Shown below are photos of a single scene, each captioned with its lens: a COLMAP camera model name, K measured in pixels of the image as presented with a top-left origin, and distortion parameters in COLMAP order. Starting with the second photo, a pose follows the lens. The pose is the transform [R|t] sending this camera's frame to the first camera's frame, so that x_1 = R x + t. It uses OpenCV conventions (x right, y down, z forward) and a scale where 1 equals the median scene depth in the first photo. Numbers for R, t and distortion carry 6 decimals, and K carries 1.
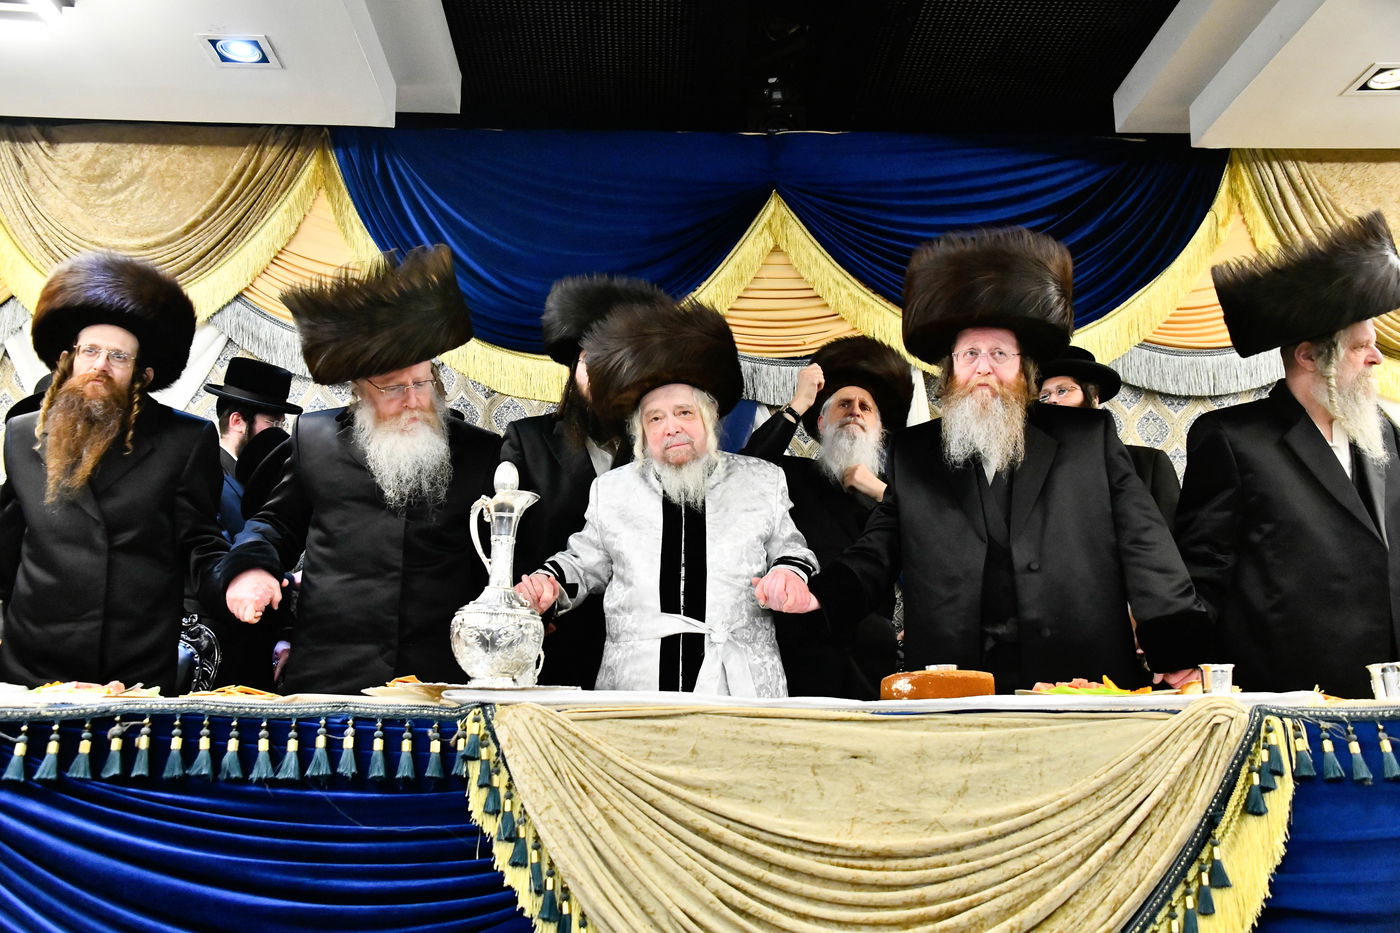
lens RADIAL K [[1428.0, 0, 697.7], [0, 1428.0, 461.0], [0, 0, 1]] dist [0.025819, 0.000000]
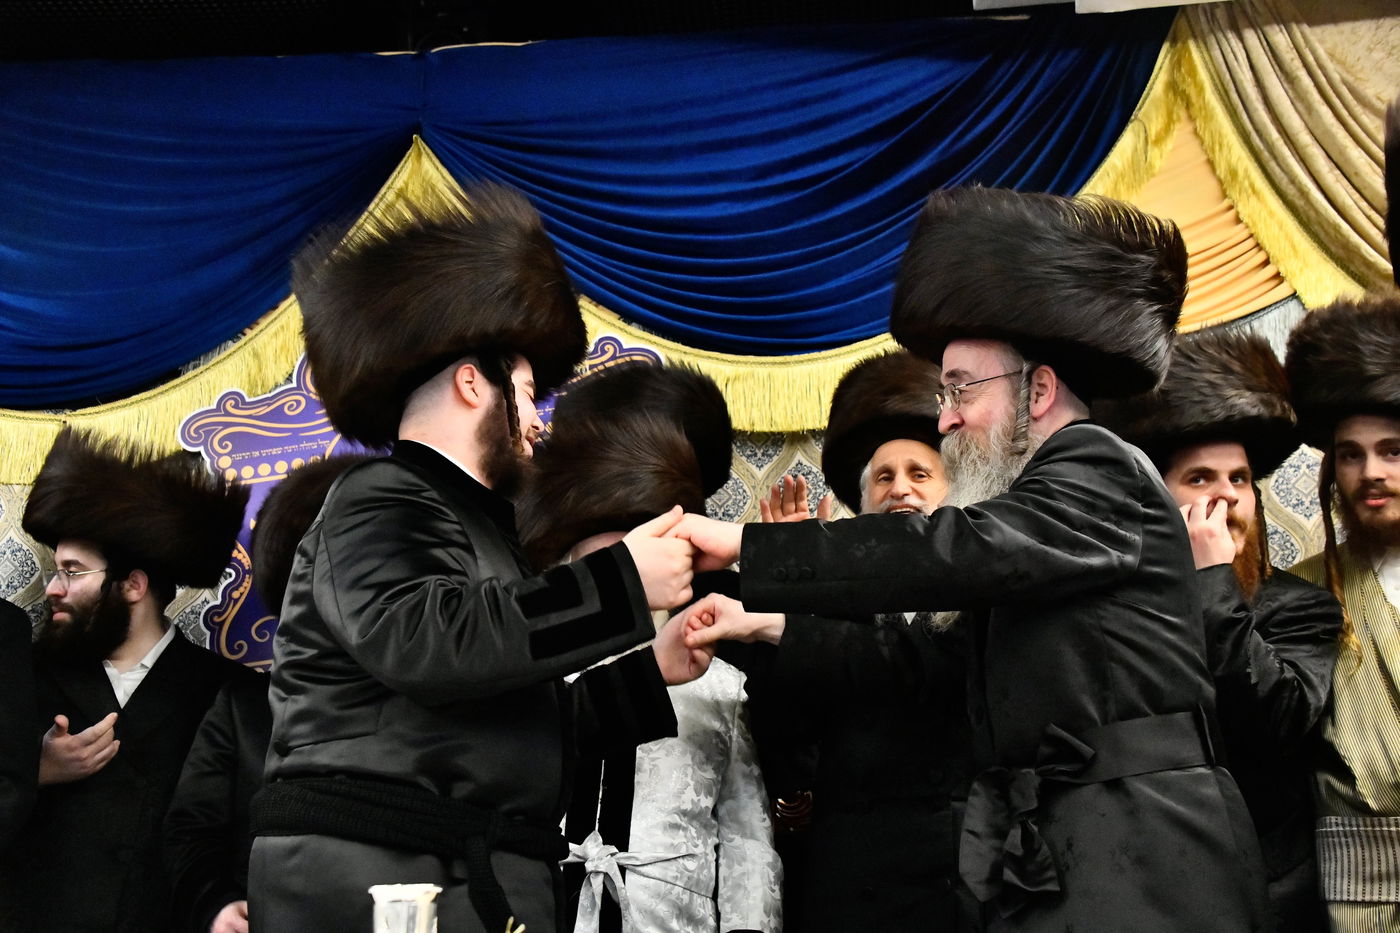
lens RADIAL K [[1914.9, 0, 698.3], [0, 1914.9, 475.7], [0, 0, 1]] dist [0.220095, 0.000000]
pose [[0.990880, -0.045462, -0.126850, 0.279819], [0.034141, 0.995353, -0.090039, 0.039343], [0.130354, 0.084887, 0.987827, 0.194826]]
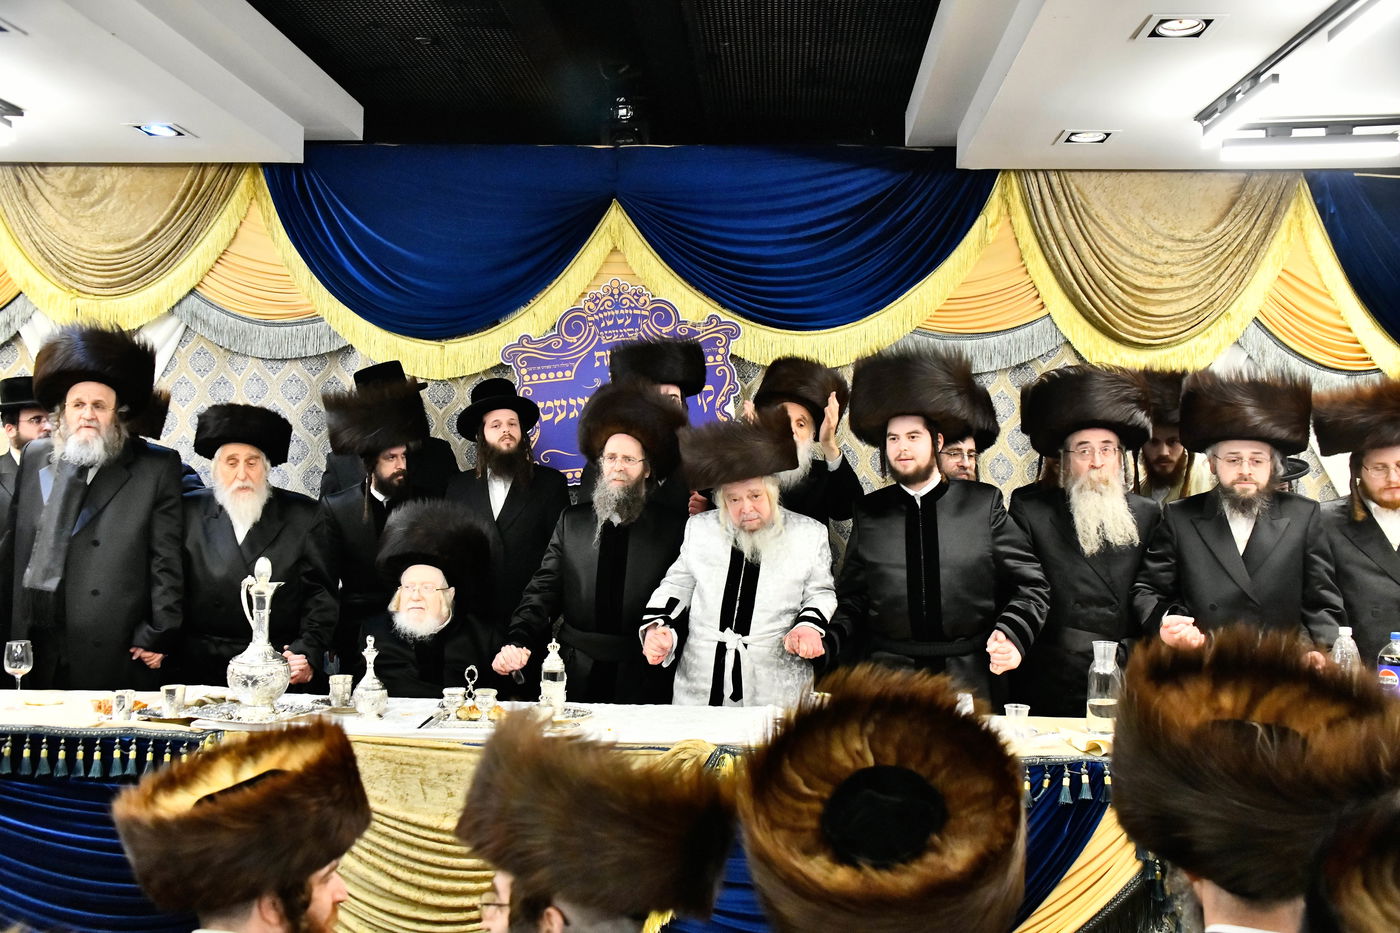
lens RADIAL K [[1425.5, 0, 697.0], [0, 1425.5, 434.1], [0, 0, 1]] dist [0.042570, 0.000000]
pose [[0.994969, 0.014320, -0.099153, 0.248459], [0.004427, 0.982479, 0.186320, -0.221888], [0.100084, -0.185821, 0.977473, -0.215831]]
